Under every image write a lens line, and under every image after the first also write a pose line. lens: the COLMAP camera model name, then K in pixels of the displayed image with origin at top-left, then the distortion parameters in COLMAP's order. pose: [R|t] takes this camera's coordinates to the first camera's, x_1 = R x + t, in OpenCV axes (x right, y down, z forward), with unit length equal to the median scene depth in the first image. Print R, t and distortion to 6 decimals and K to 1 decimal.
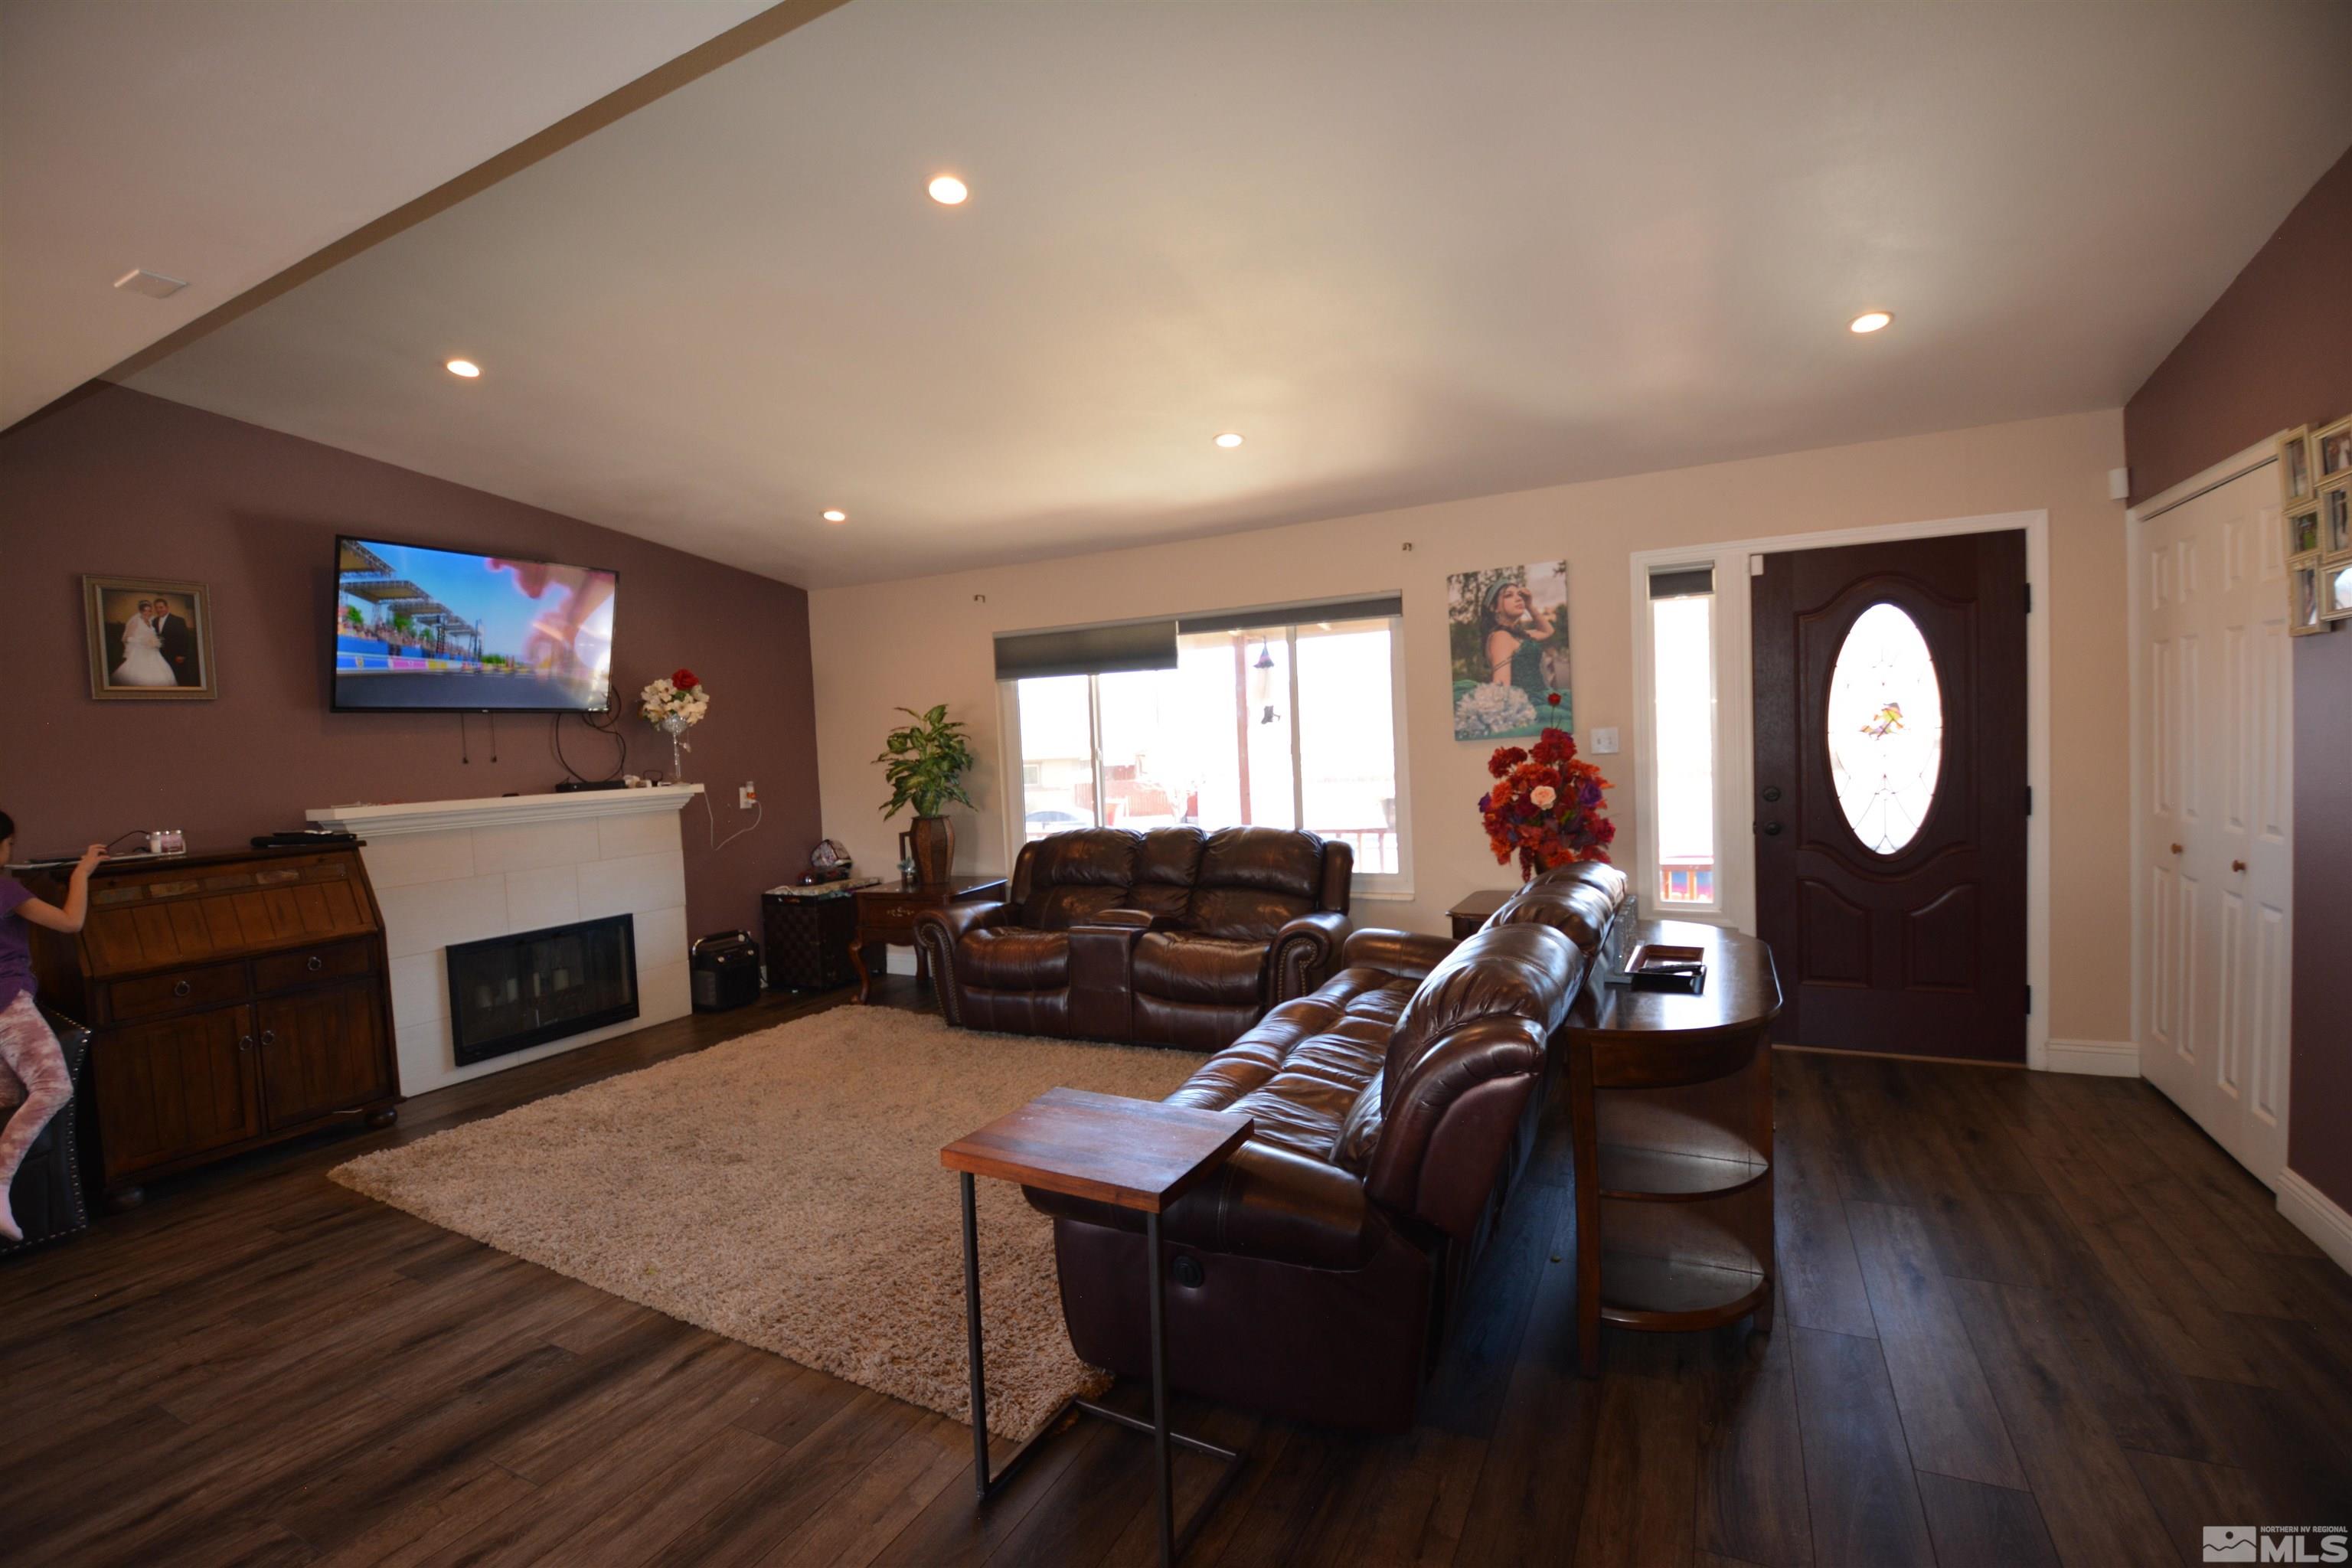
lens RADIAL K [[1044.1, 0, 1170.5], [0, 1044.1, 790.2], [0, 0, 1]] dist [-0.022878, -0.000112]
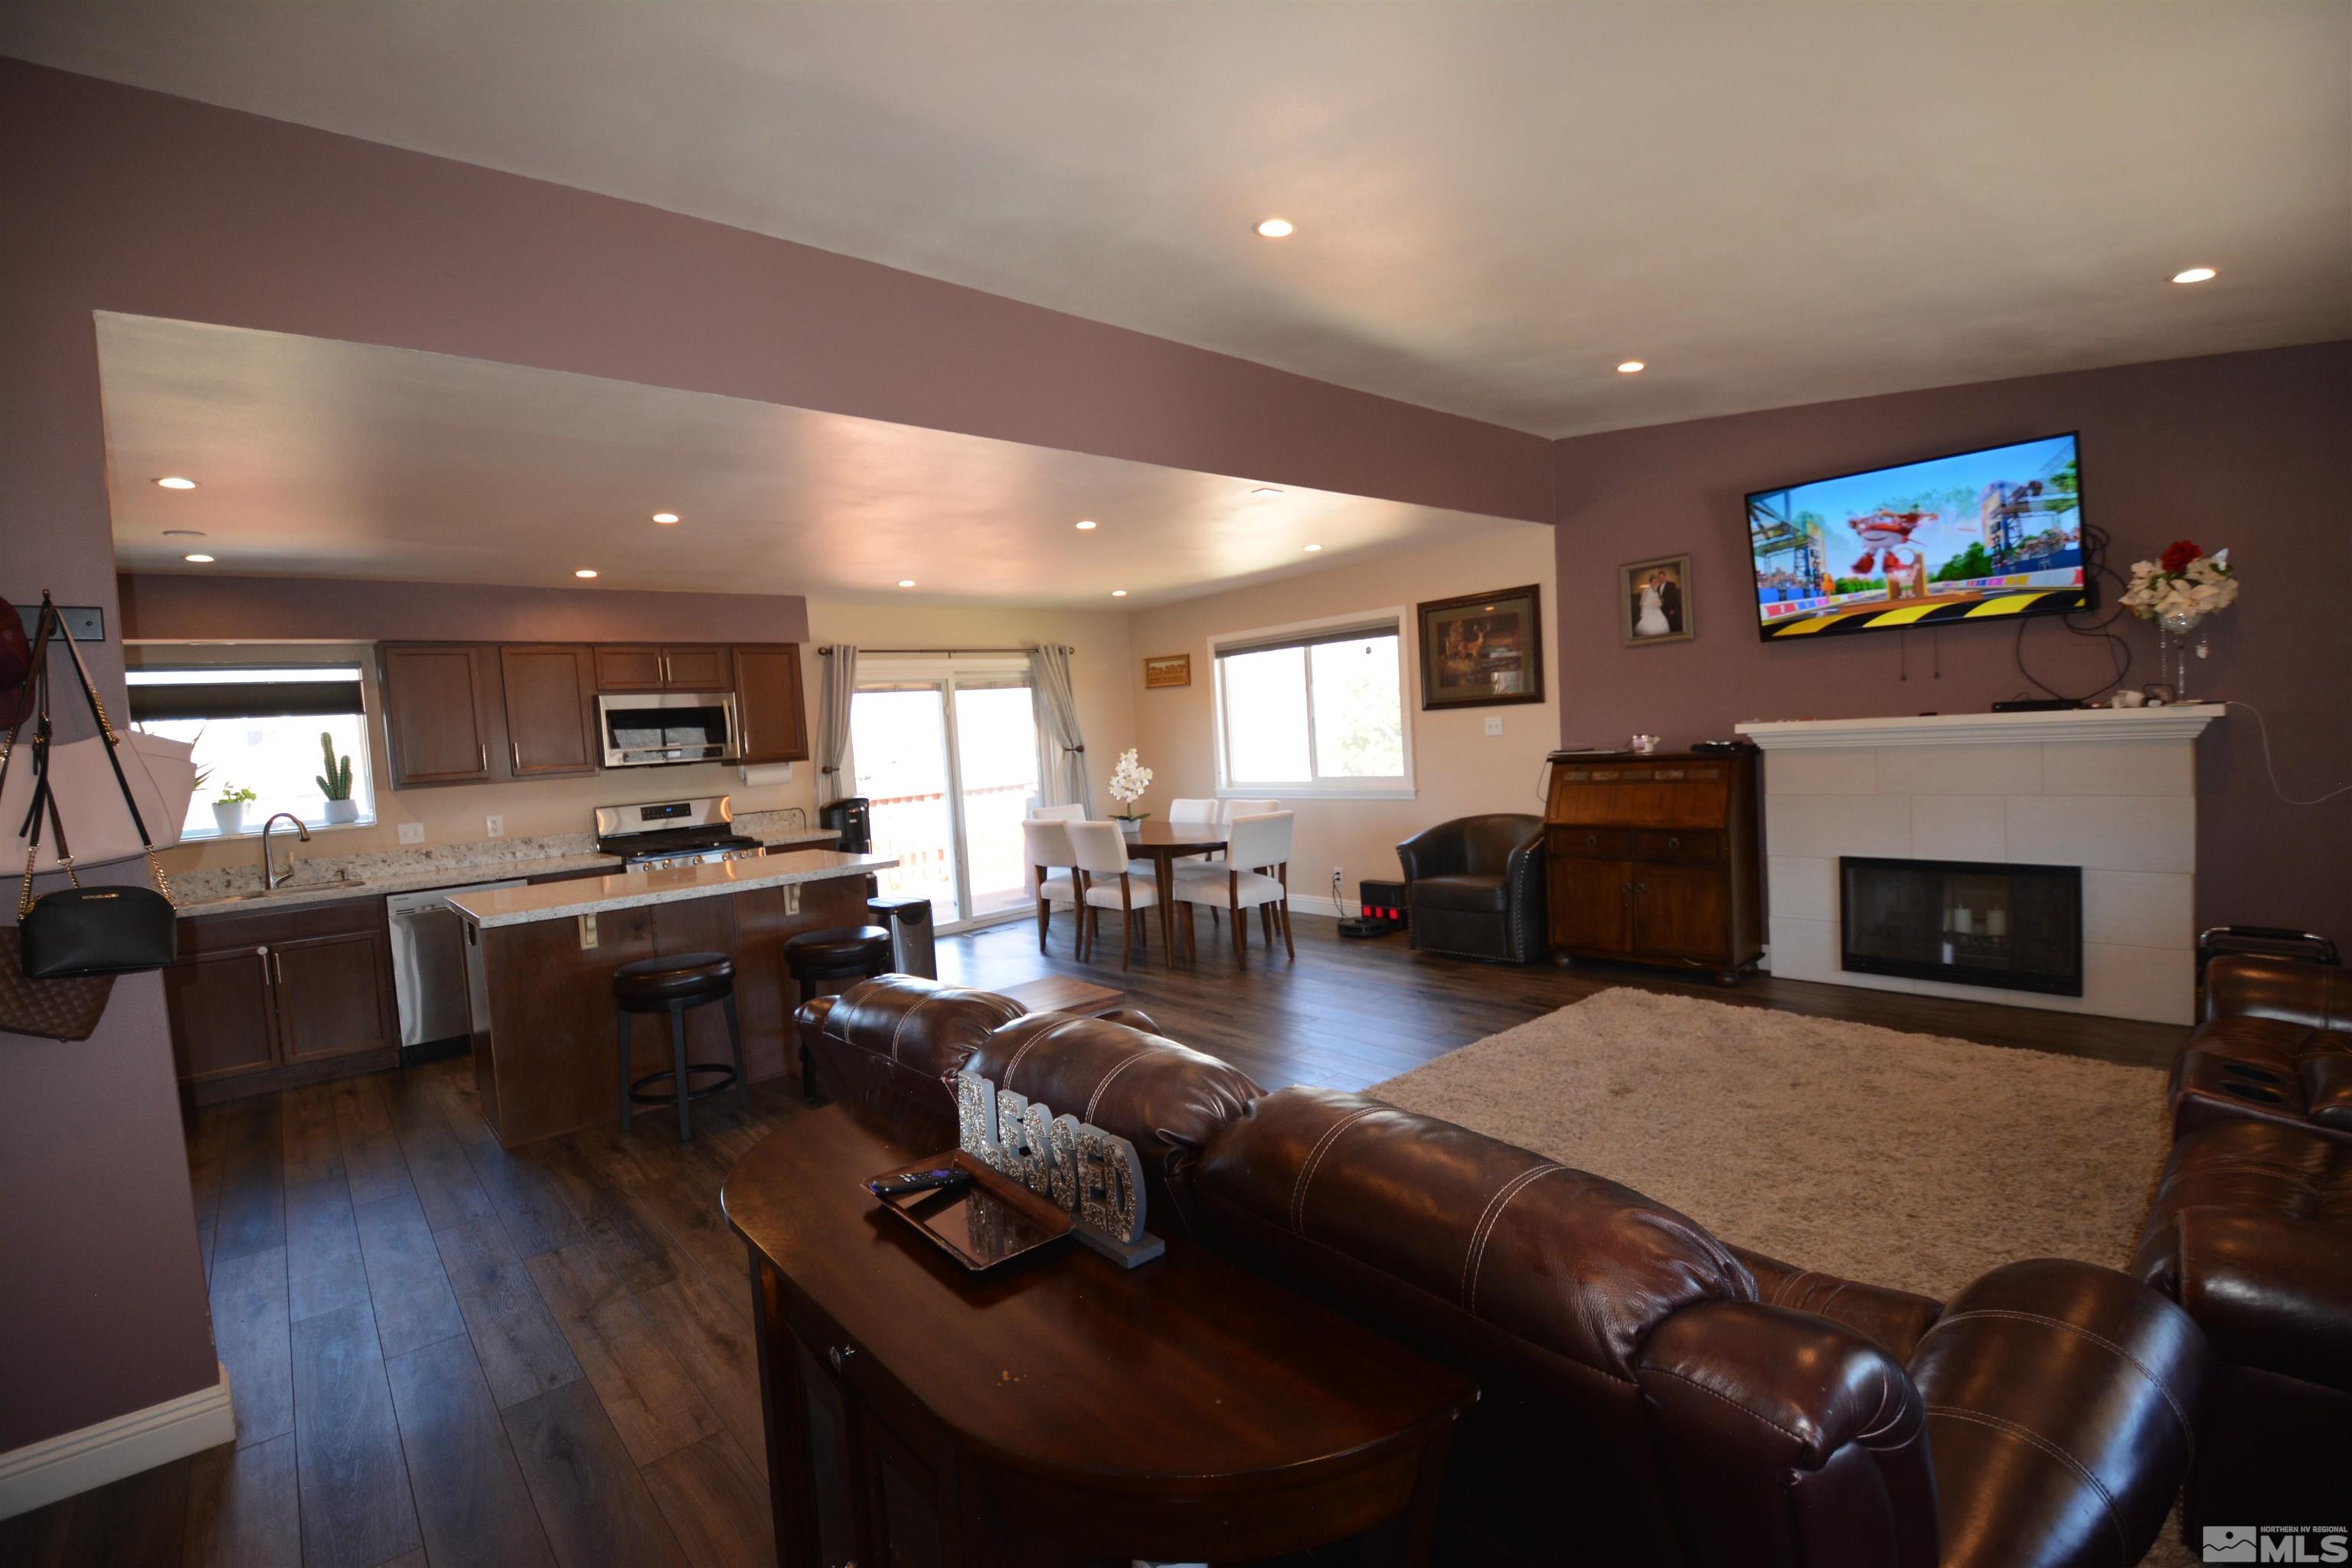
lens RADIAL K [[1044.1, 0, 1170.5], [0, 1044.1, 790.2], [0, 0, 1]] dist [-0.022878, -0.000112]
pose [[-0.367651, 0.122746, -0.921828, 0.519032], [0.036770, 0.992395, 0.117477, -0.065792], [0.929237, 0.009295, -0.369368, 0.740001]]
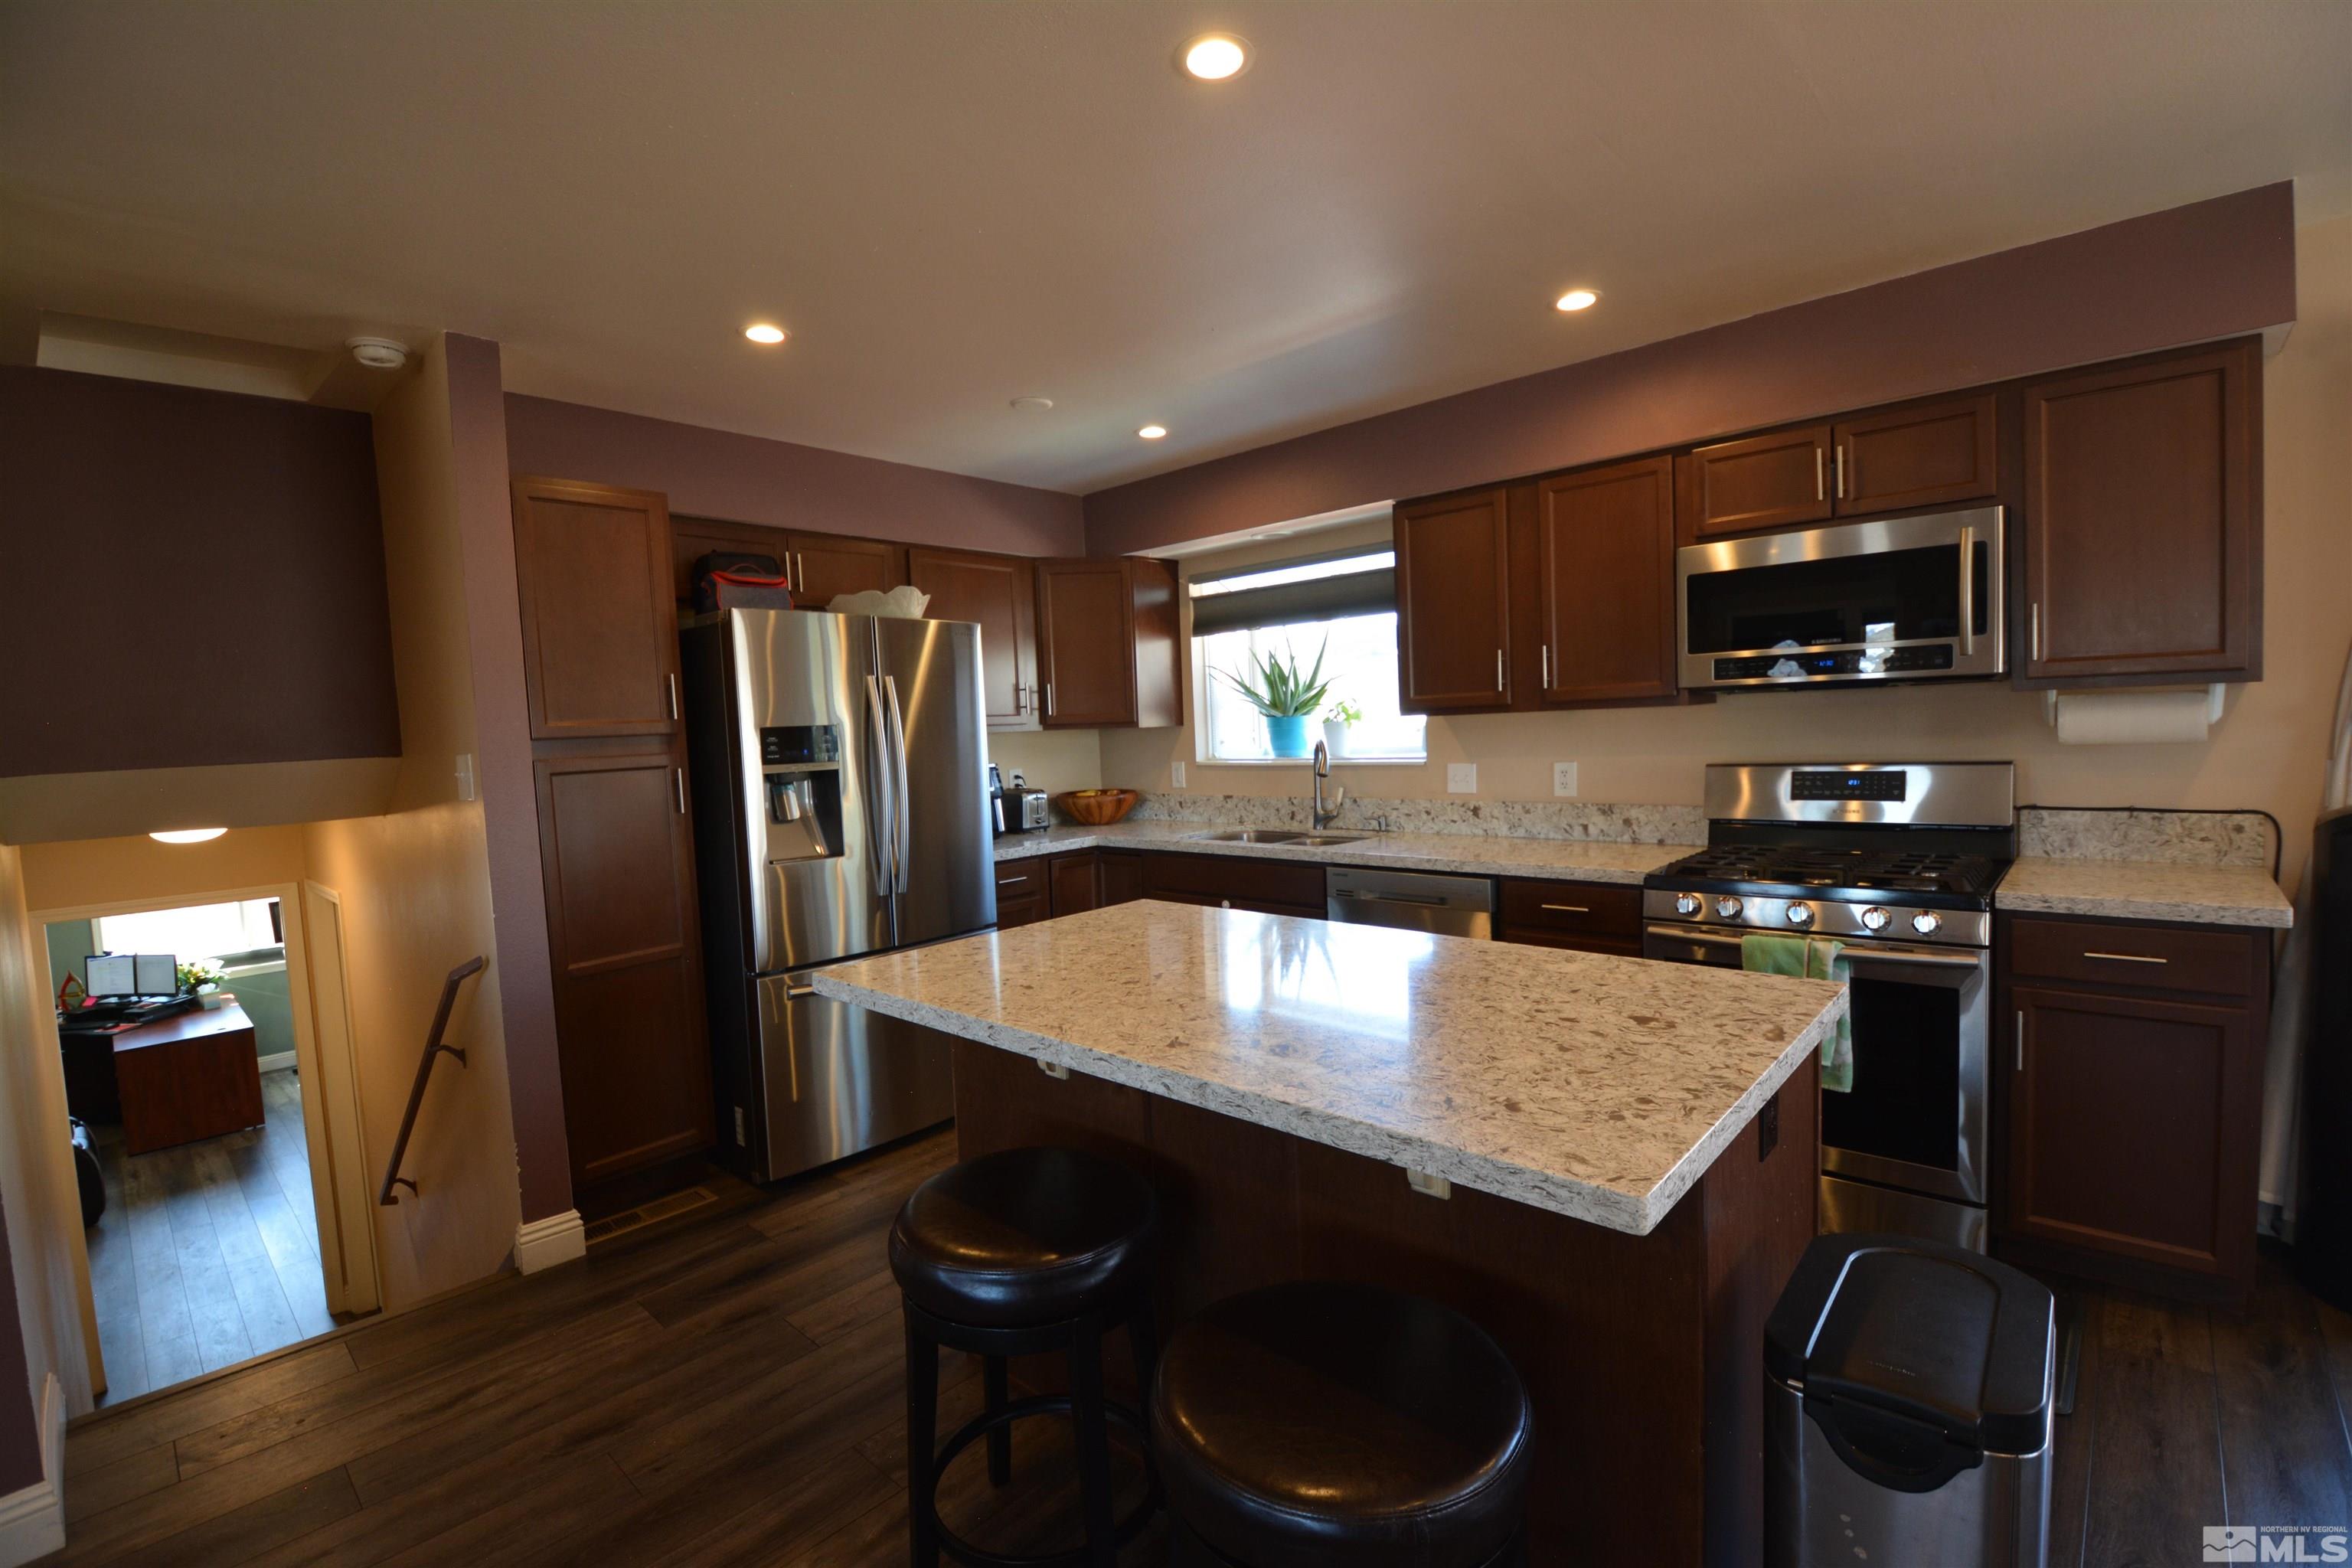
lens RADIAL K [[1012.6, 0, 1151.0], [0, 1012.6, 787.4], [0, 0, 1]] dist [0.011963, -0.020806]
pose [[-0.958677, 0.071343, 0.275407, -0.261224], [0.100570, 0.990528, 0.093486, -0.001799], [-0.266128, 0.117320, -0.956771, 0.329285]]
